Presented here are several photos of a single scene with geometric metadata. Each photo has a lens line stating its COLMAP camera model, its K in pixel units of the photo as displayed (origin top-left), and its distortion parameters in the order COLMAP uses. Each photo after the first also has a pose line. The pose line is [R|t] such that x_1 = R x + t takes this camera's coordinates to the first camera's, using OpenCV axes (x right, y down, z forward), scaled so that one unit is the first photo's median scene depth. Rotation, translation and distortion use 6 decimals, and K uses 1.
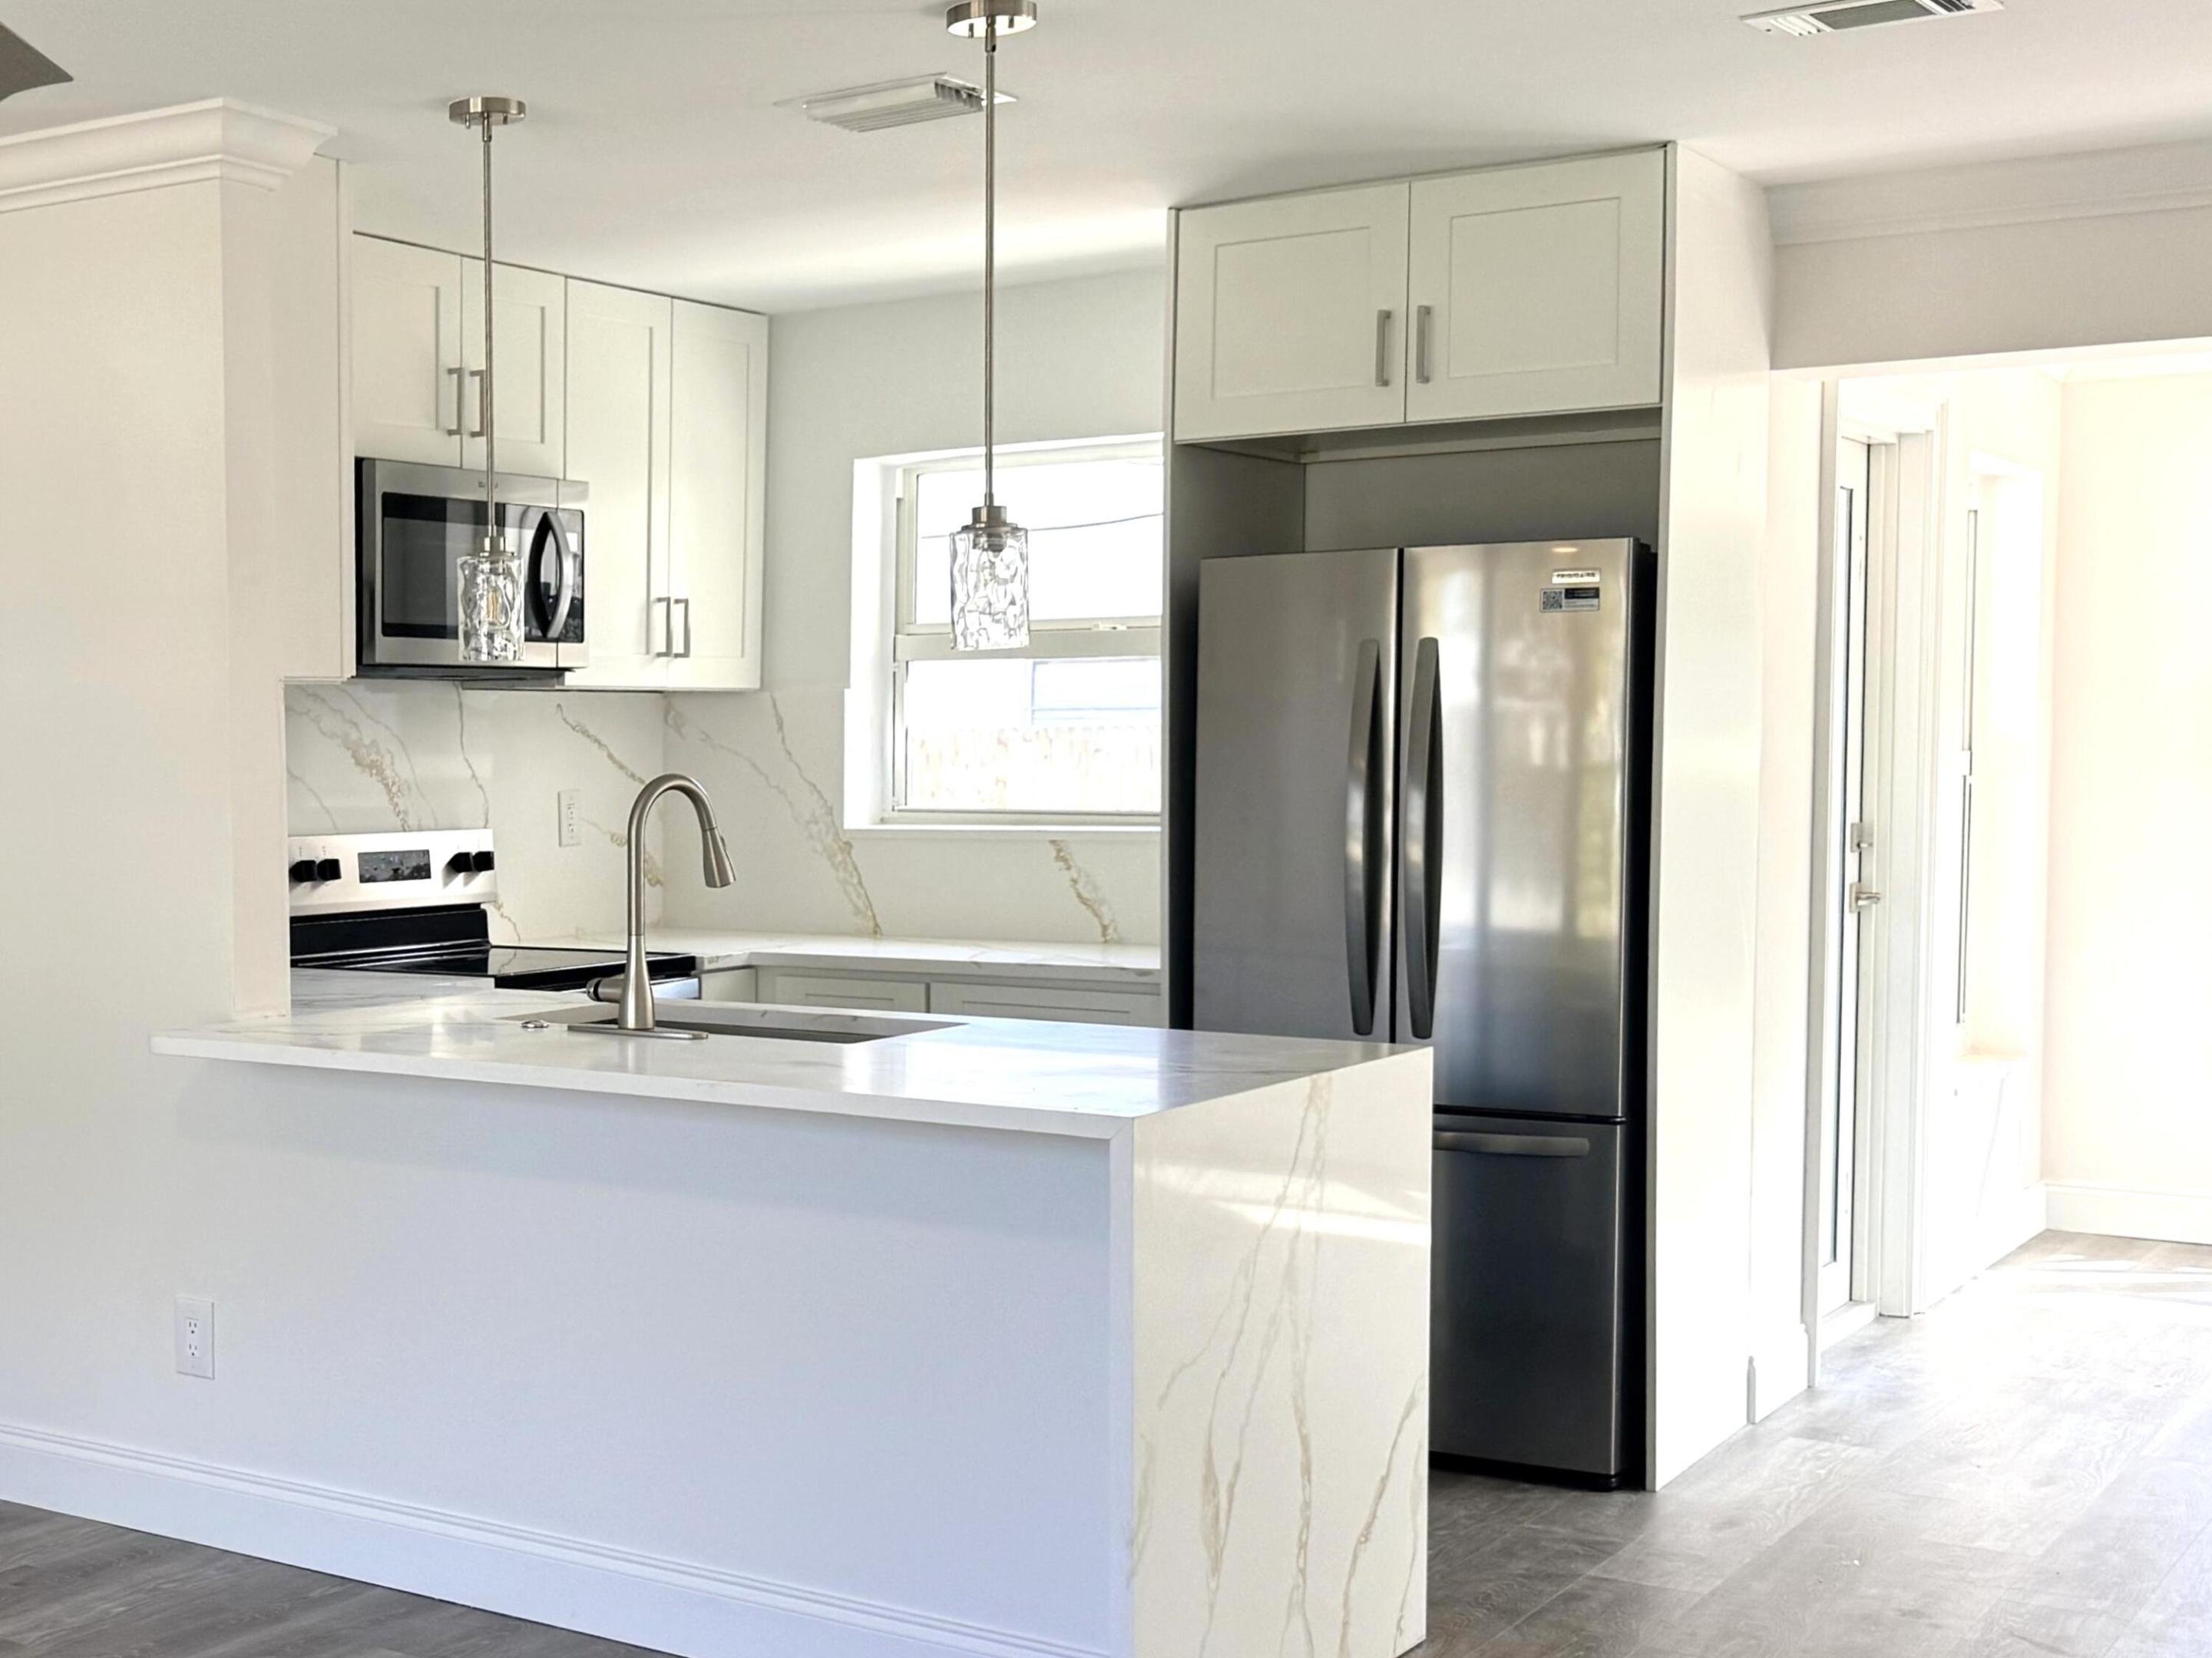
lens RADIAL K [[2039.2, 0, 1100.2], [0, 2039.2, 839.1], [0, 0, 1]] dist [-0.019256, 0.000000]
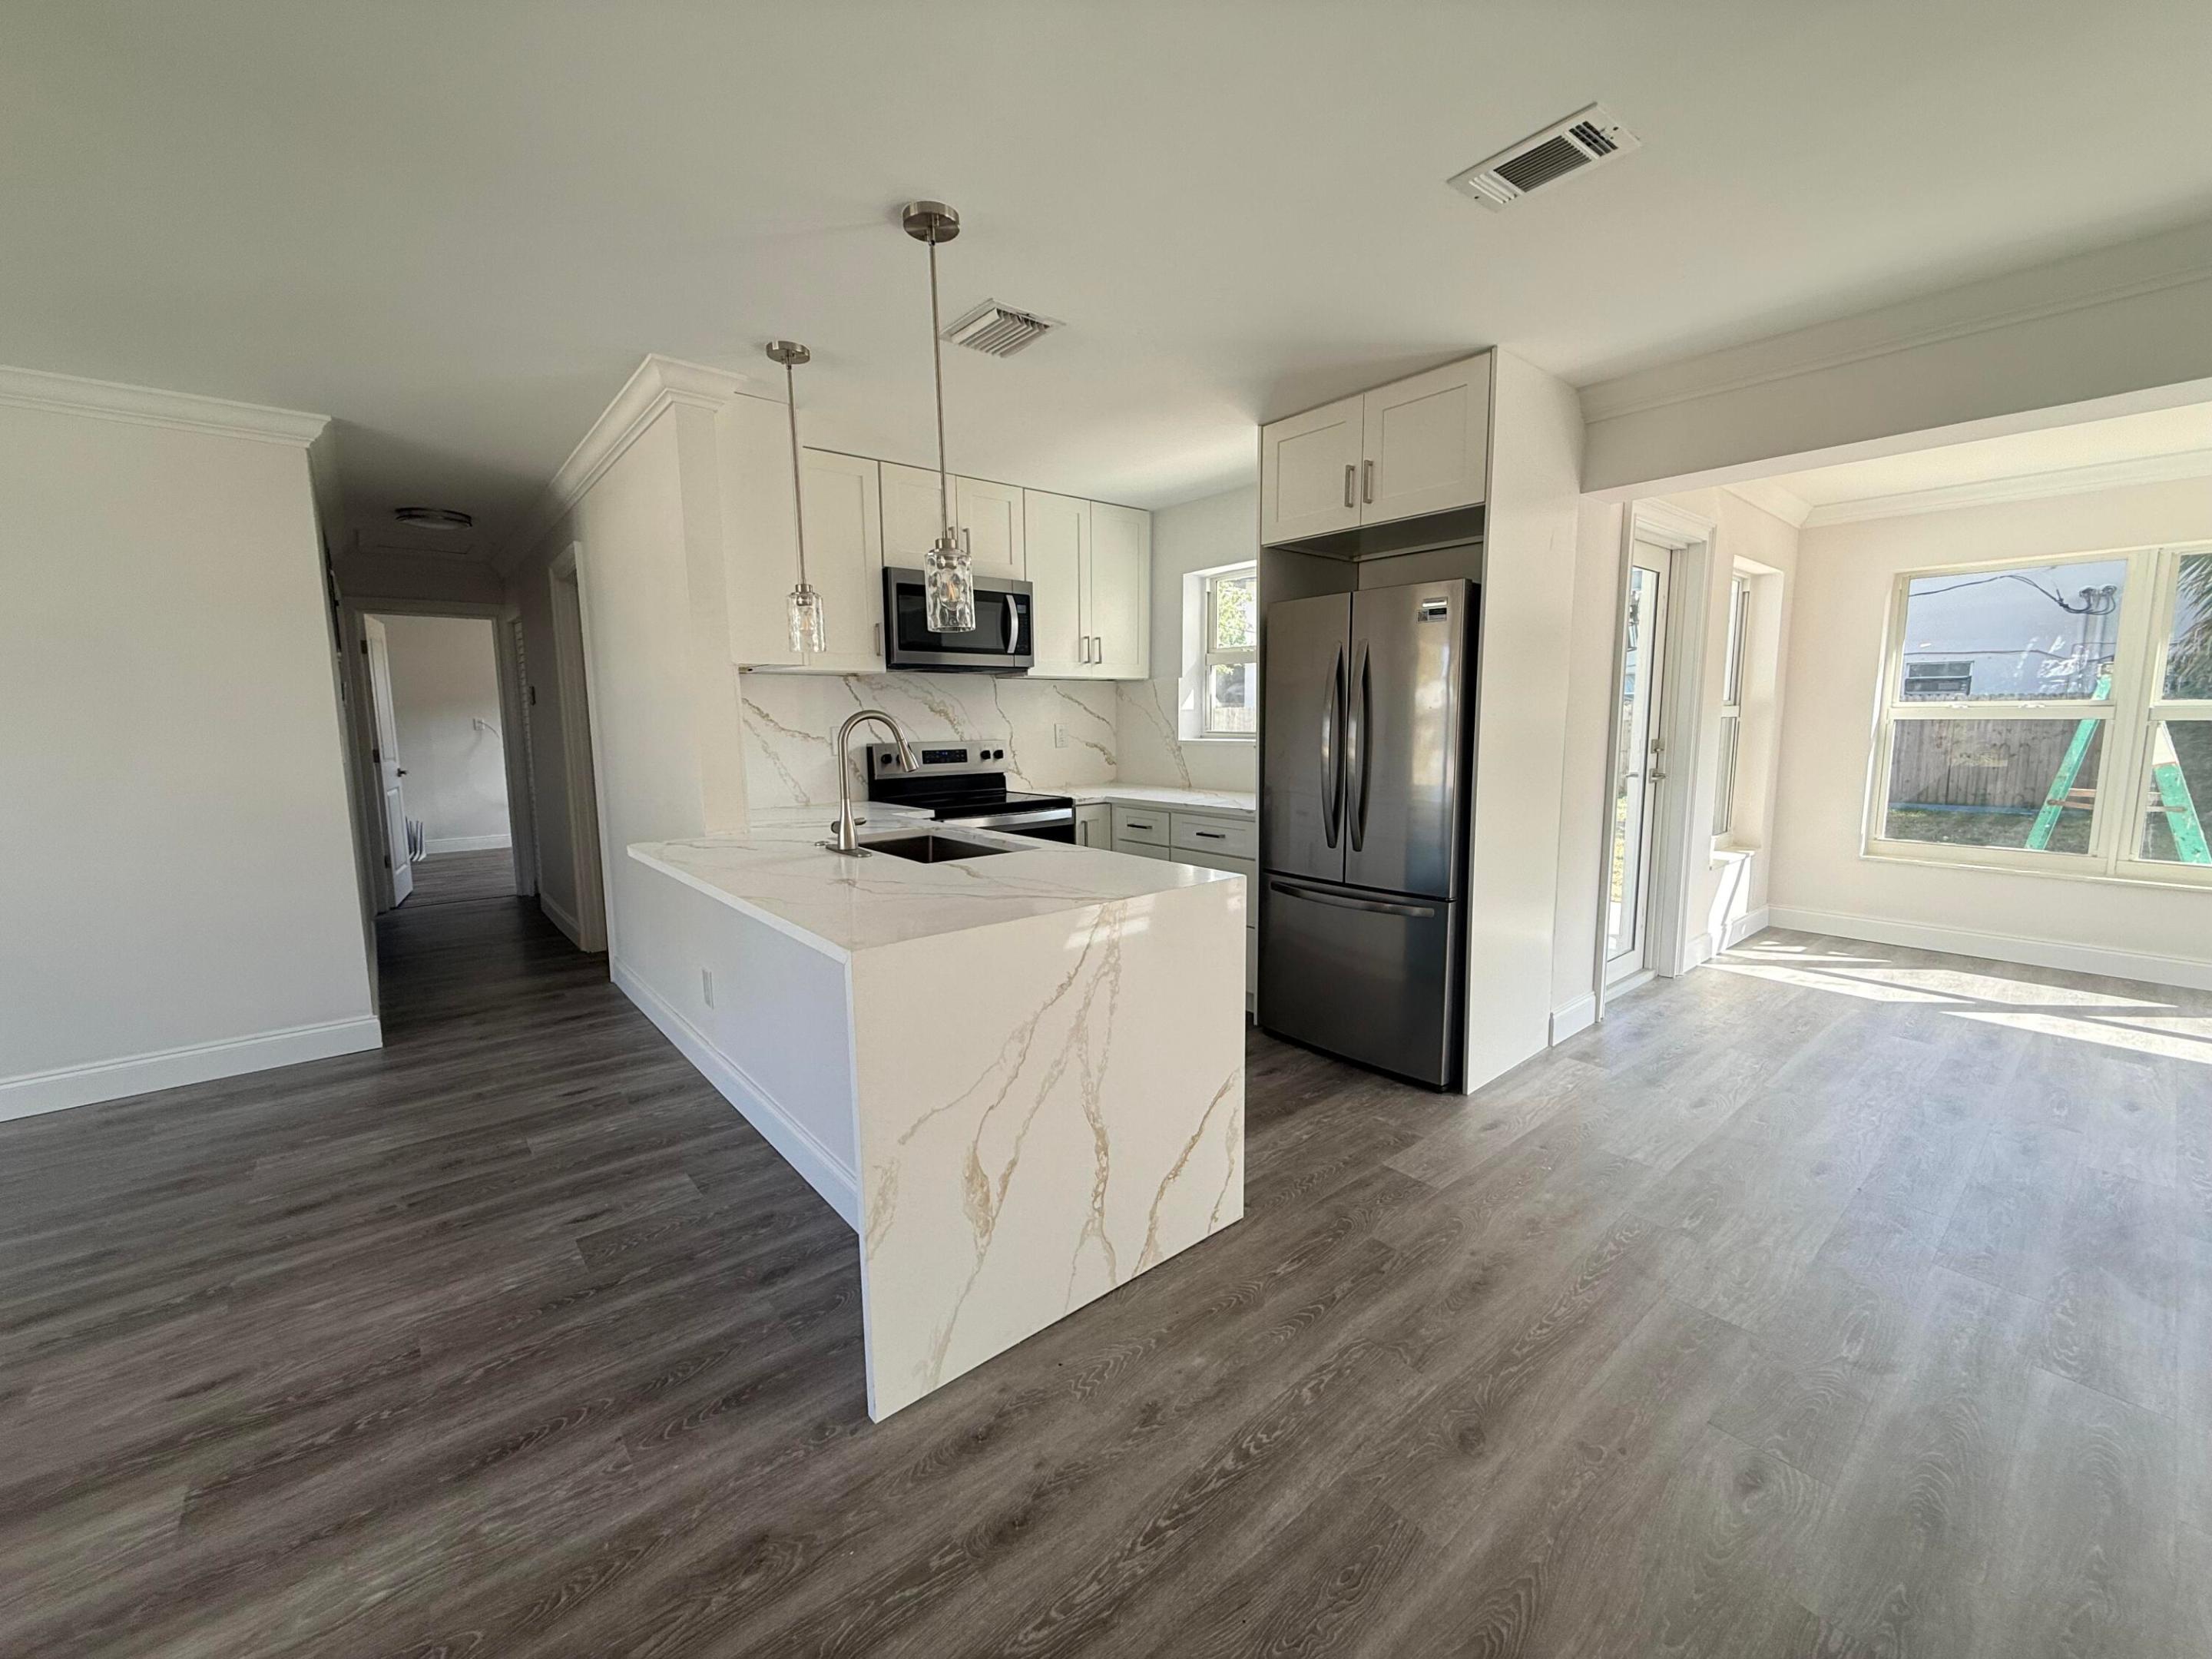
lens RADIAL K [[889.9, 0, 1135.0], [0, 889.9, 815.4], [0, 0, 1]] dist [0.001184, 0.000589]
pose [[0.984109, 0.017964, -0.176653, 0.109303], [-0.003922, 0.996826, 0.079521, -0.002242], [0.177521, -0.077564, 0.981056, 0.152613]]
